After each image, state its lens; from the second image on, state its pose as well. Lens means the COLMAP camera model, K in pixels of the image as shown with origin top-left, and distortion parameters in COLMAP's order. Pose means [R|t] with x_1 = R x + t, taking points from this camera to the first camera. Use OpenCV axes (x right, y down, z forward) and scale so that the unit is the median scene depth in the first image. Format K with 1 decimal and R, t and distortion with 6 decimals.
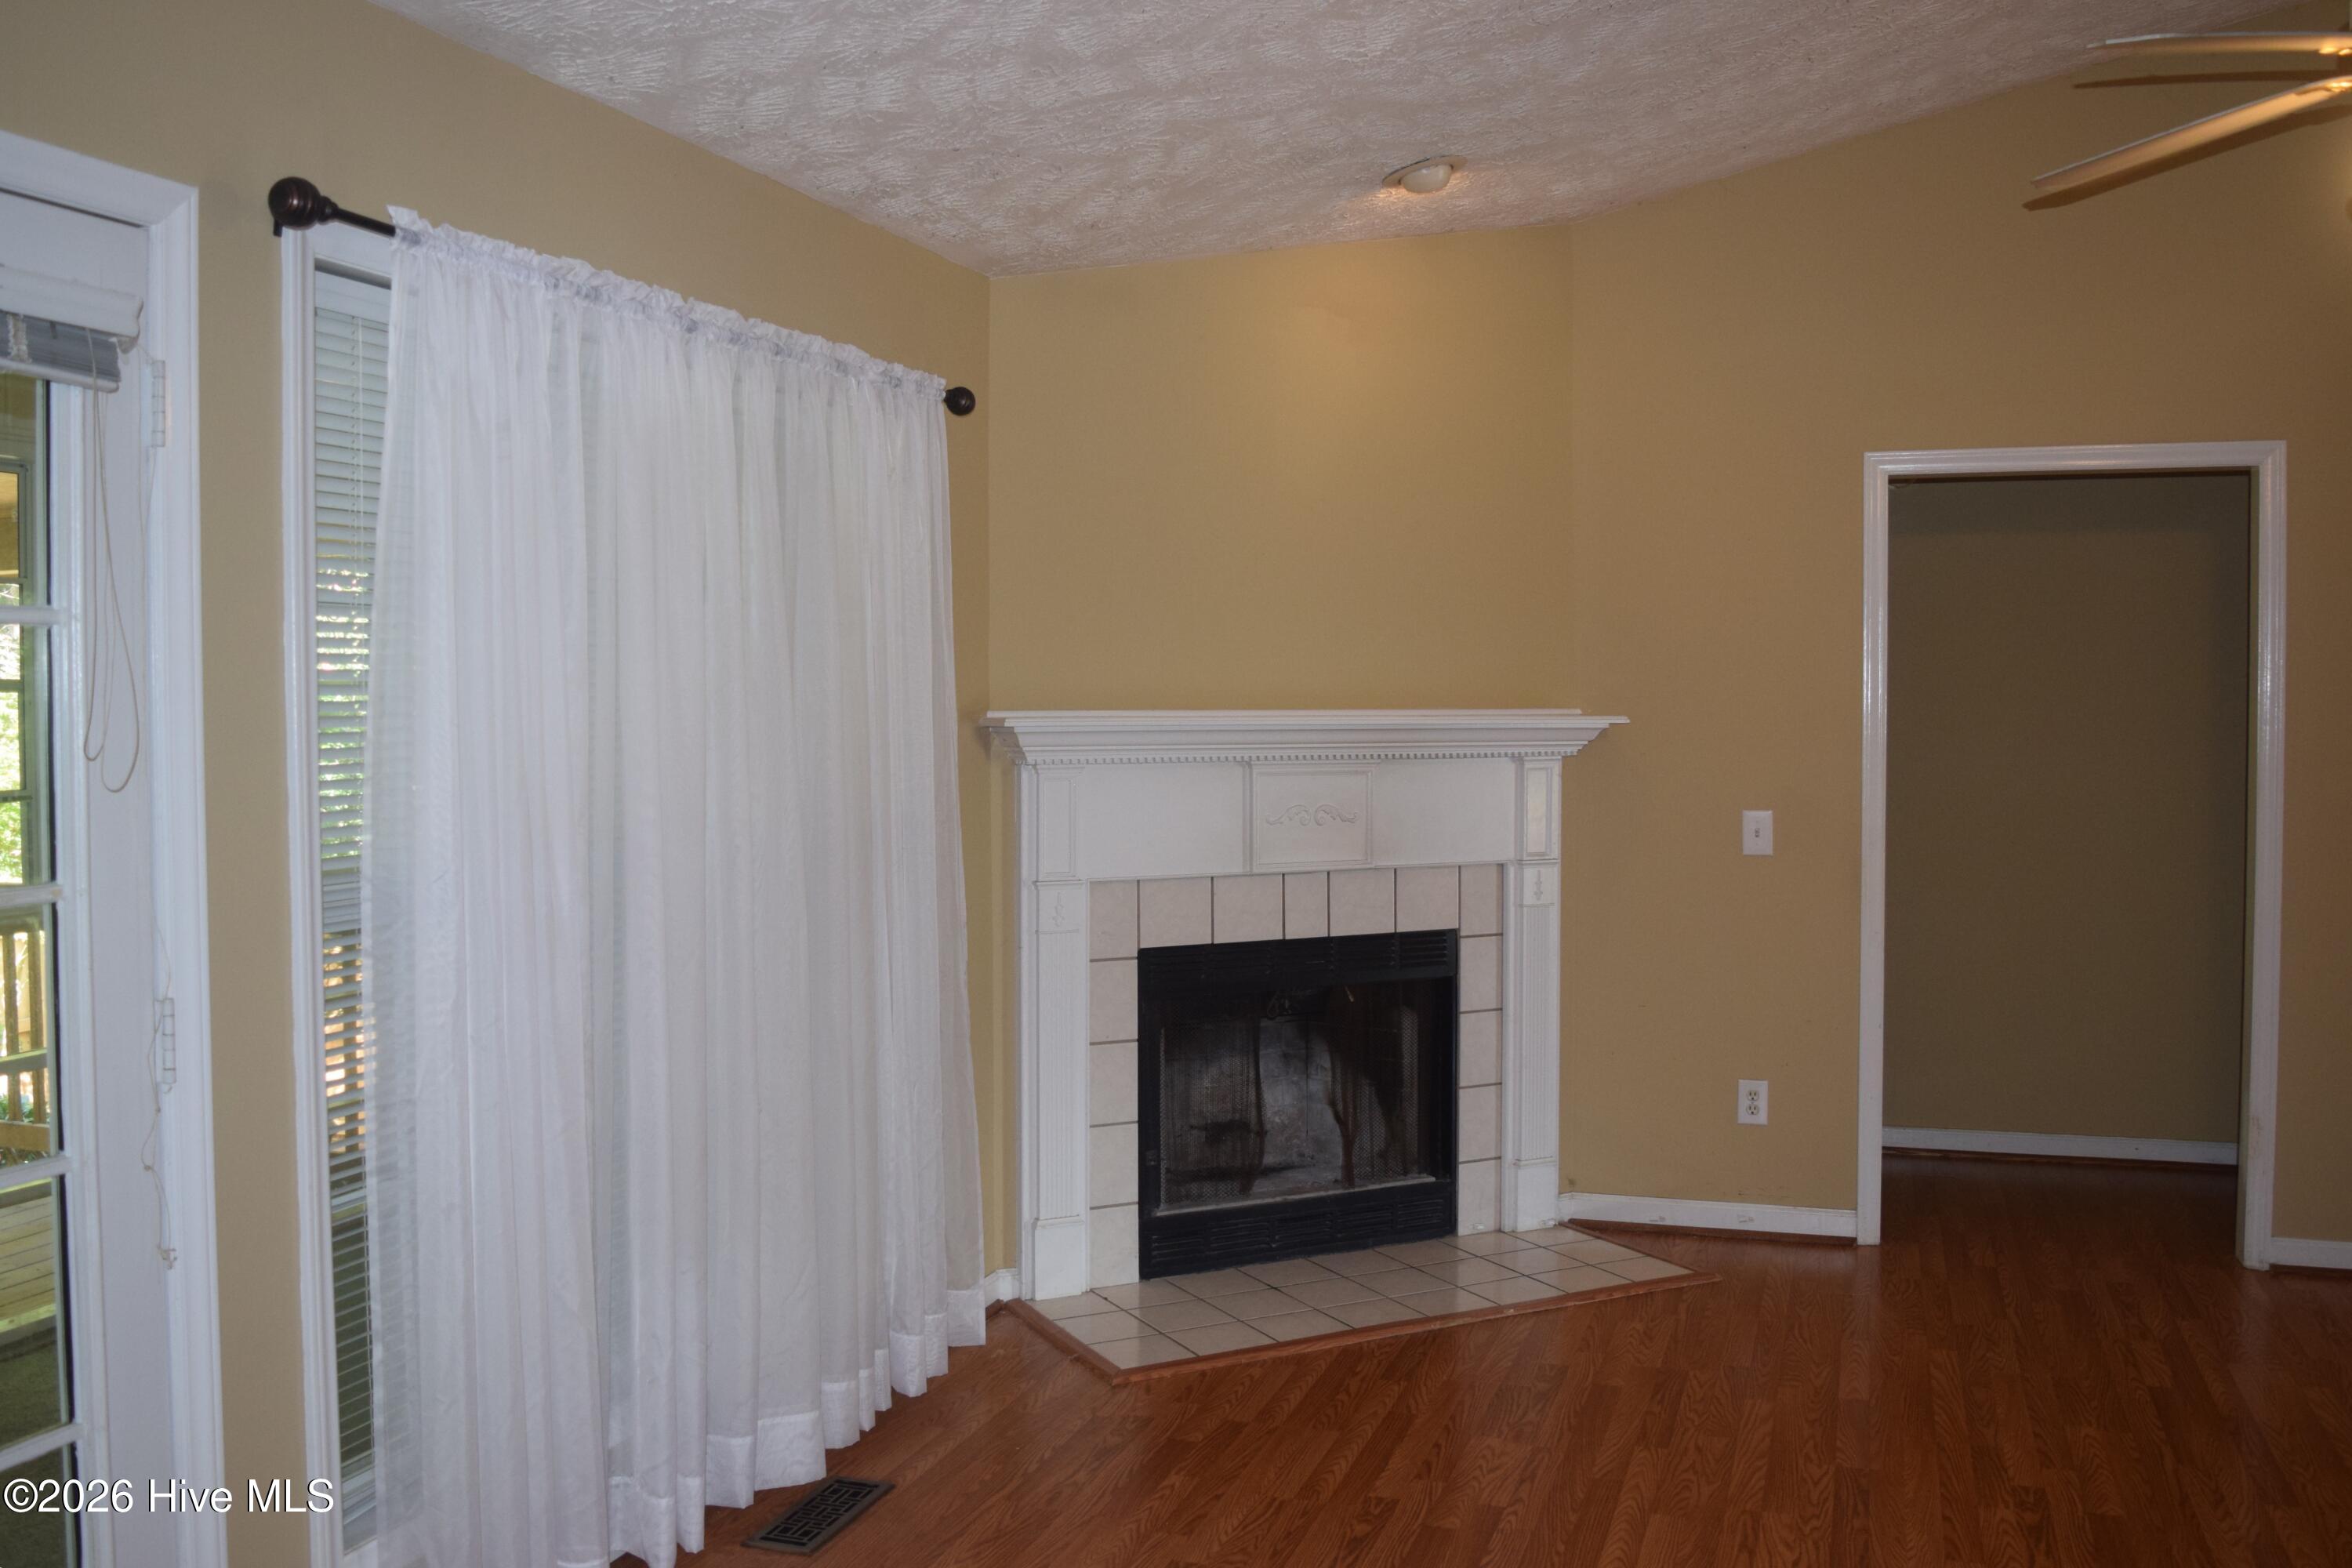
lens RADIAL K [[2075.9, 0, 1172.5], [0, 2075.9, 783.4], [0, 0, 1]] dist [-0.082174, 0.027695]
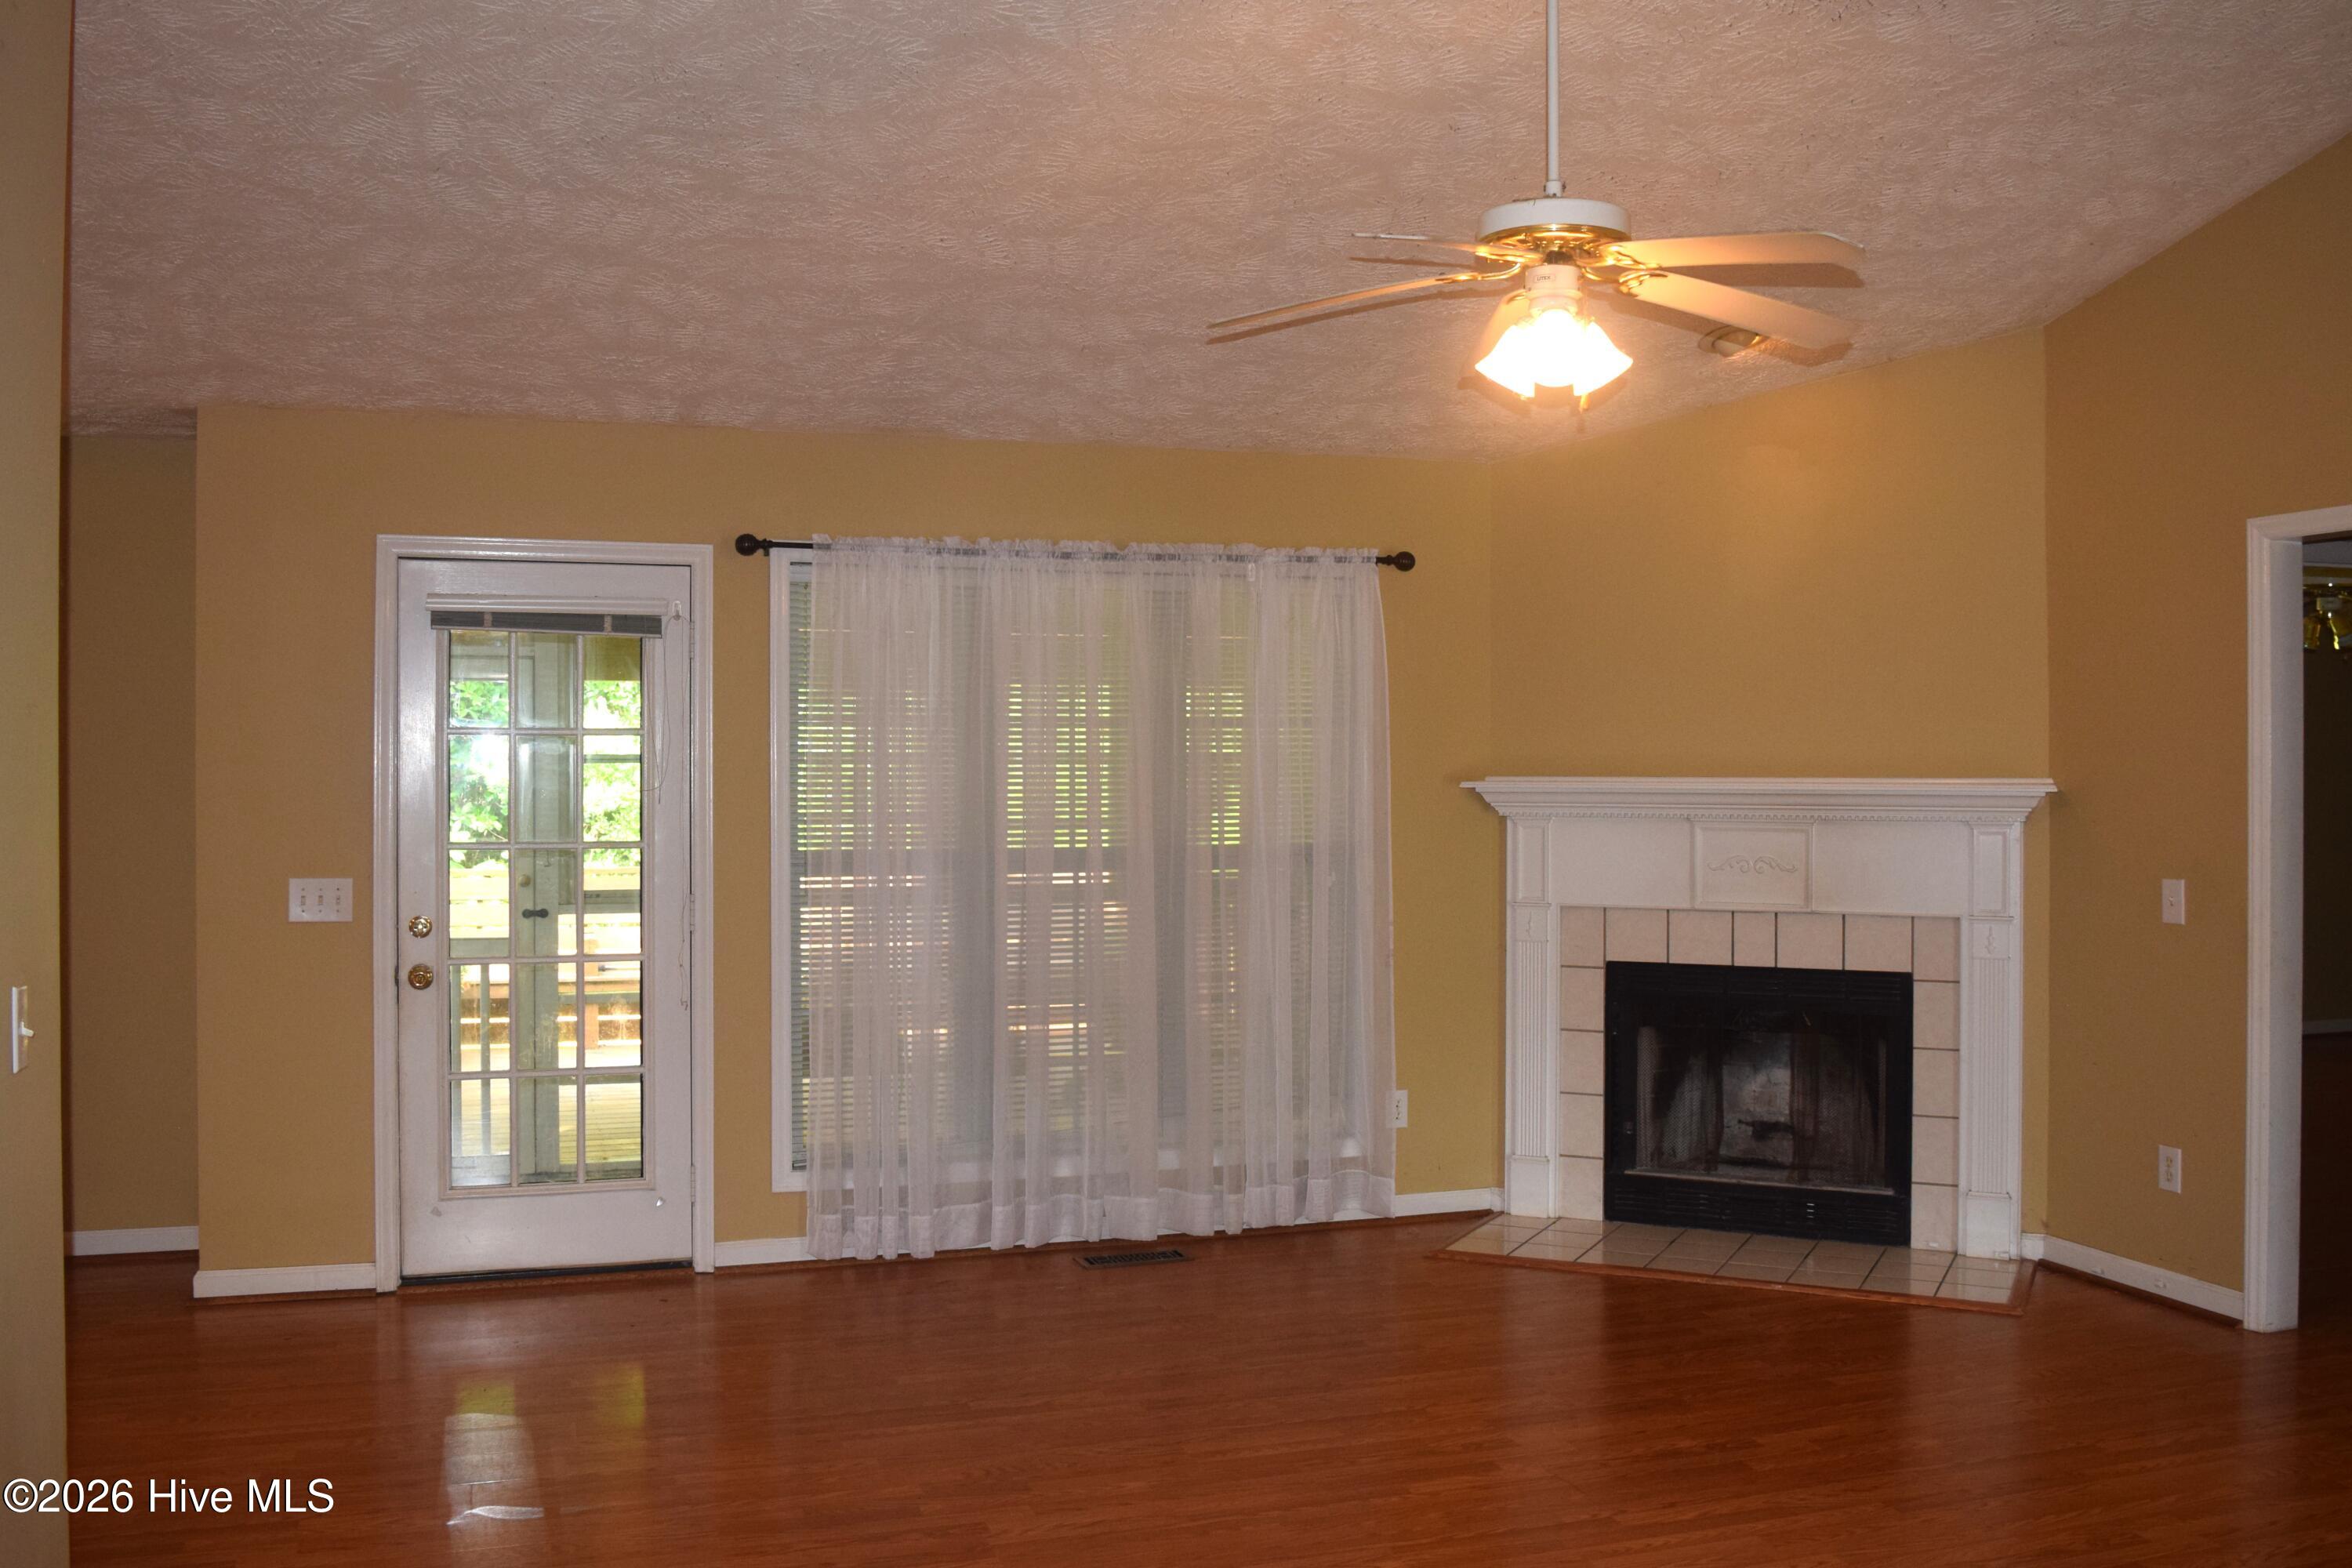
lens RADIAL K [[2075.9, 0, 1181.2], [0, 2075.9, 774.3], [0, 0, 1]] dist [-0.082174, 0.027695]
pose [[0.604202, 0.005950, -0.796809, 0.795865], [-0.034004, 0.999254, -0.018323, -0.003577], [0.796105, 0.038166, 0.603953, 0.007445]]
